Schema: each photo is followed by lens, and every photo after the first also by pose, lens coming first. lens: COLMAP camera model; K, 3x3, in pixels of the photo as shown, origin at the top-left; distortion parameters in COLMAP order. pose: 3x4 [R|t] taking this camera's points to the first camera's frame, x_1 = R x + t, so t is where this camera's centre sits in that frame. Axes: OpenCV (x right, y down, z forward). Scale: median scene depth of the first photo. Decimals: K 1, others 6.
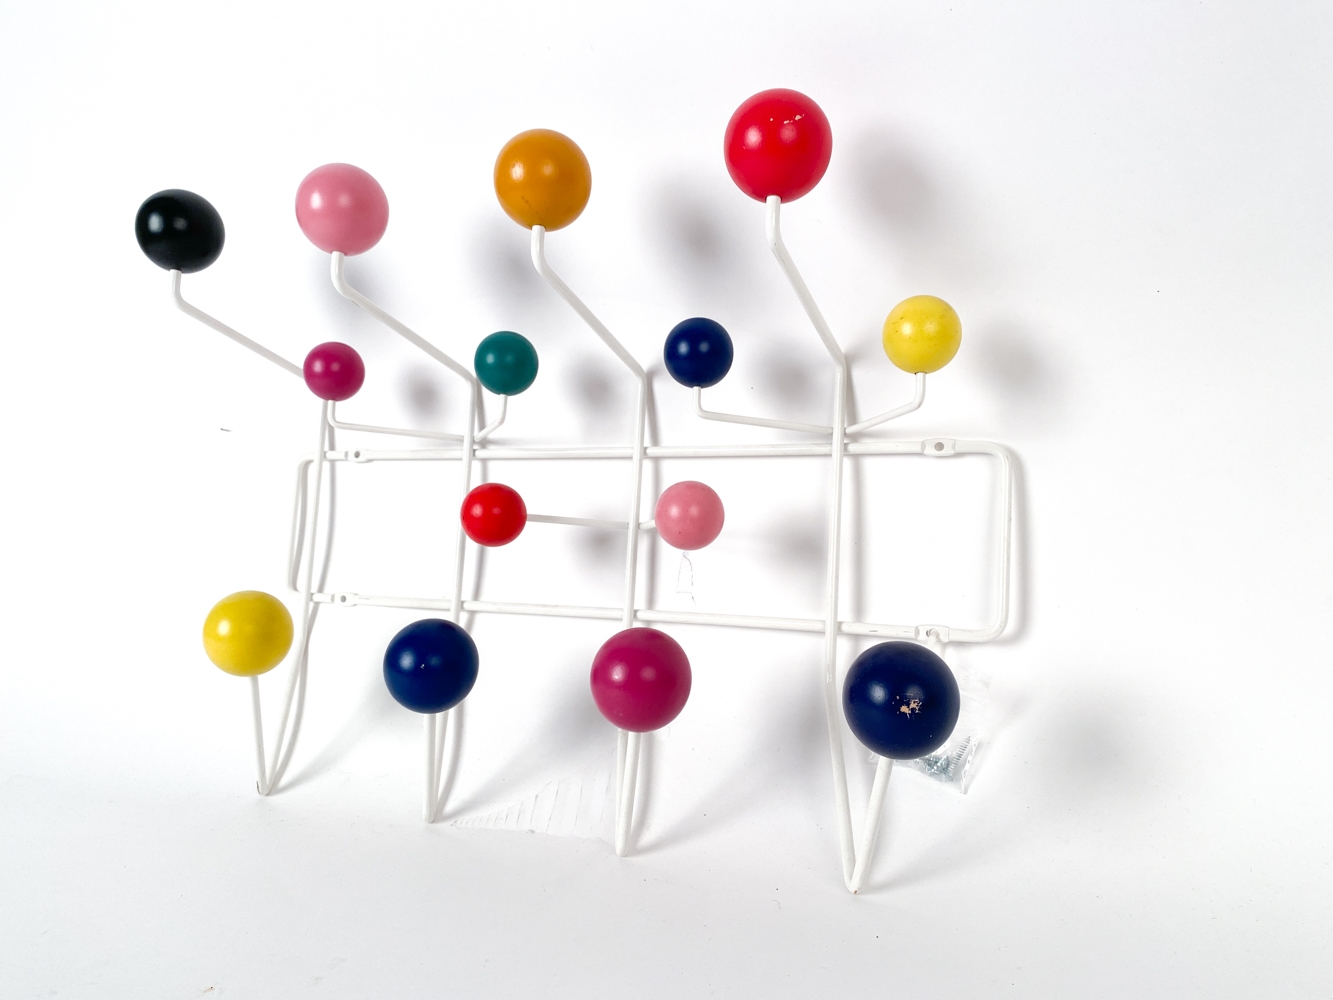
lens RADIAL K [[997.1, 0, 666.5], [0, 997.1, 500.0], [0, 0, 1]] dist [-0.004074, -0.003238]
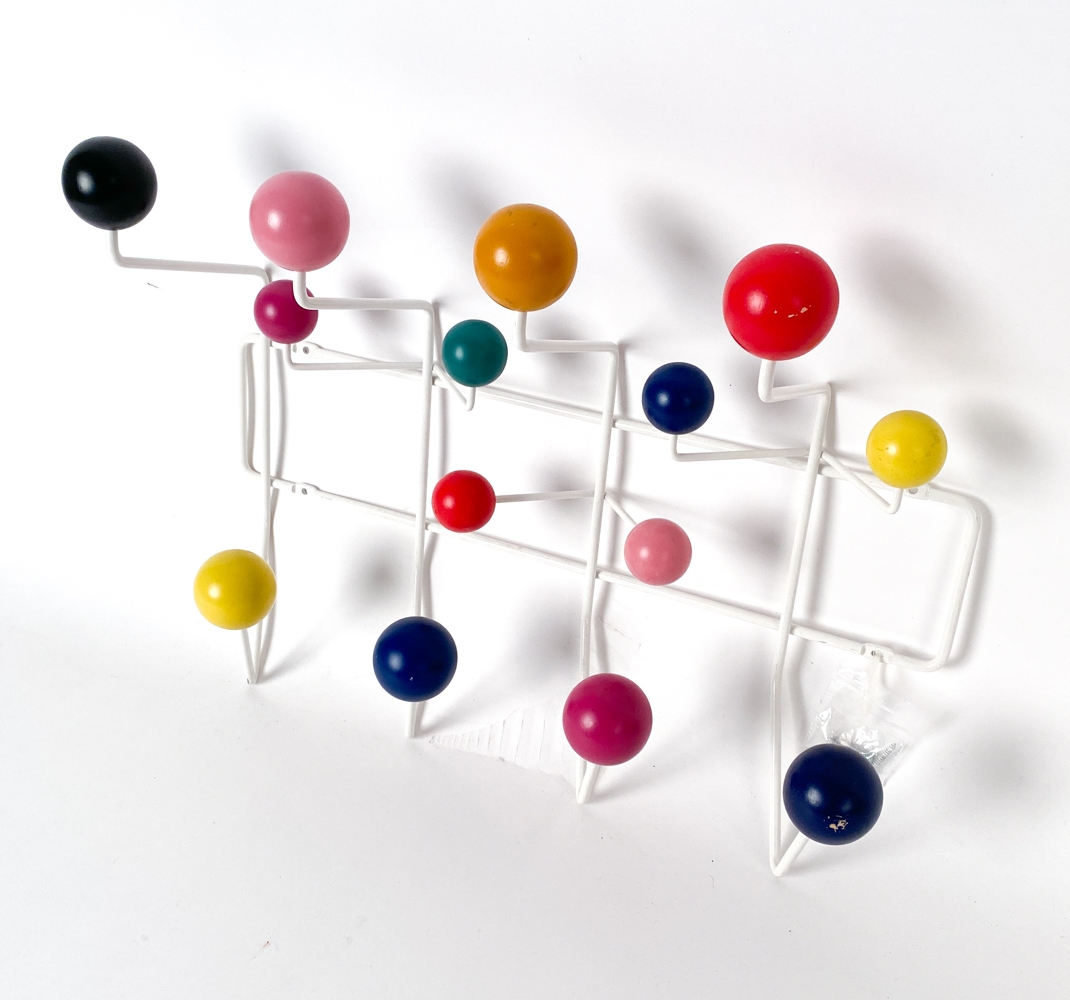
lens RADIAL K [[1171.0, 0, 558.6], [0, 1171.0, 500.6], [0, 0, 1]] dist [-0.006592, -0.034503]
pose [[0.999047, 0.037766, -0.021877, -0.050731], [-0.023844, 0.892113, 0.451183, -0.524376], [0.036556, -0.450232, 0.892163, -0.059517]]
